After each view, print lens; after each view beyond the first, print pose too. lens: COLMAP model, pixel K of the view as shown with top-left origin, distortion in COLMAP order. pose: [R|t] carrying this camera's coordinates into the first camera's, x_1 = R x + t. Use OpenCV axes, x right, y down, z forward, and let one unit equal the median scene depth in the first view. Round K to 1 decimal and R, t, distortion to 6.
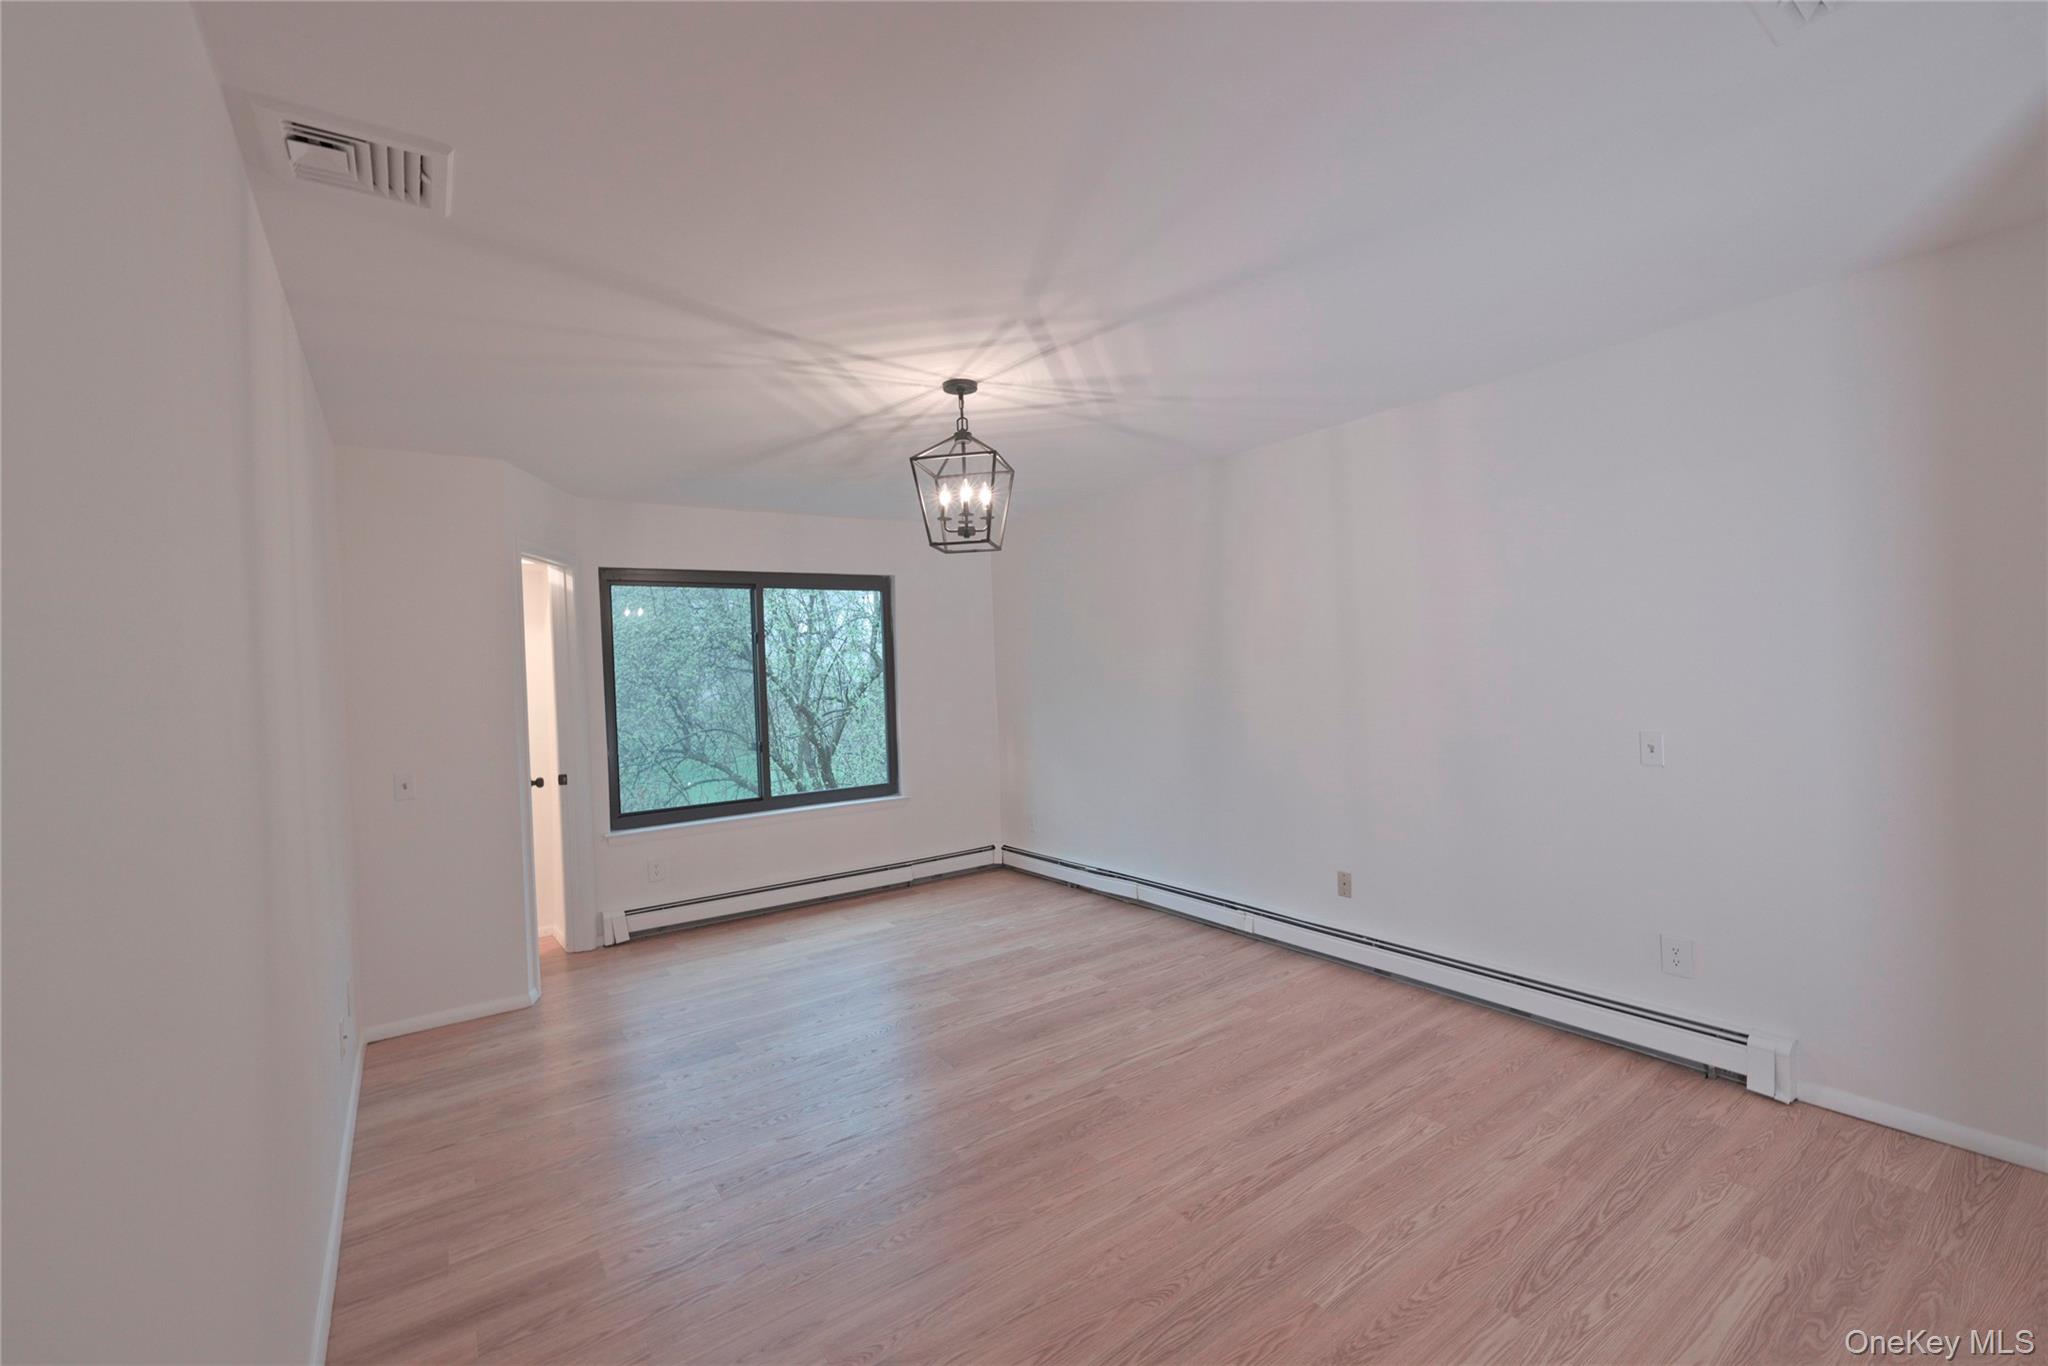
lens RADIAL K [[864.3, 0, 1027.0], [0, 864.3, 685.1], [0, 0, 1]] dist [-0.002345, 0.002382]
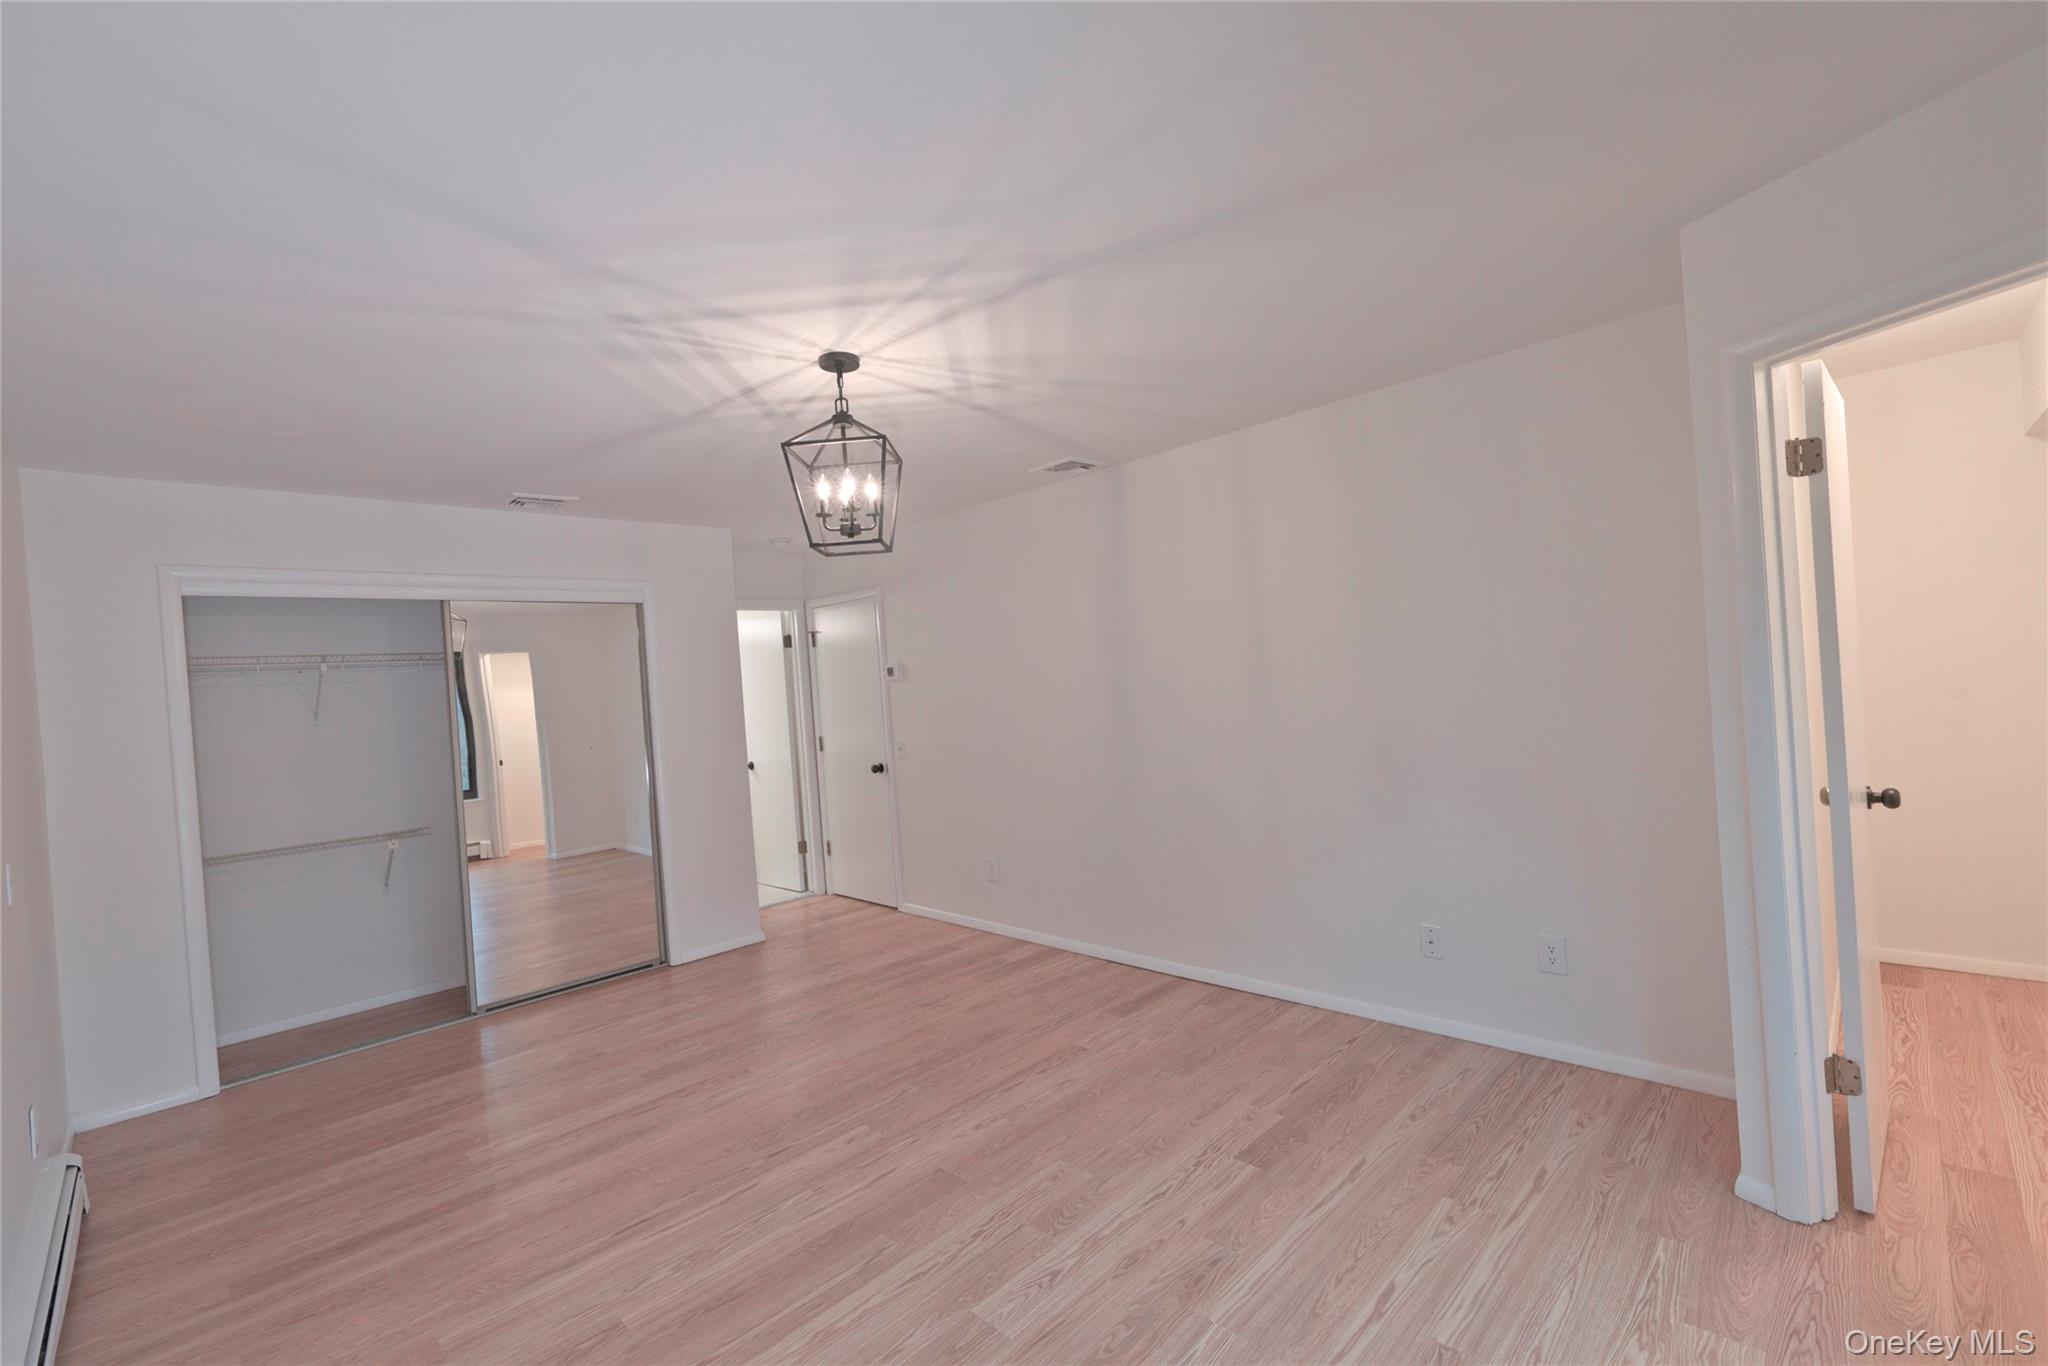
lens RADIAL K [[864.3, 0, 1028.5], [0, 864.3, 693.1], [0, 0, 1]] dist [-0.002345, 0.002382]
pose [[-0.978470, 0.109108, -0.175191, -0.075974], [0.103629, 0.993805, 0.040148, -0.033231], [0.178486, 0.021129, -0.983716, 1.914545]]
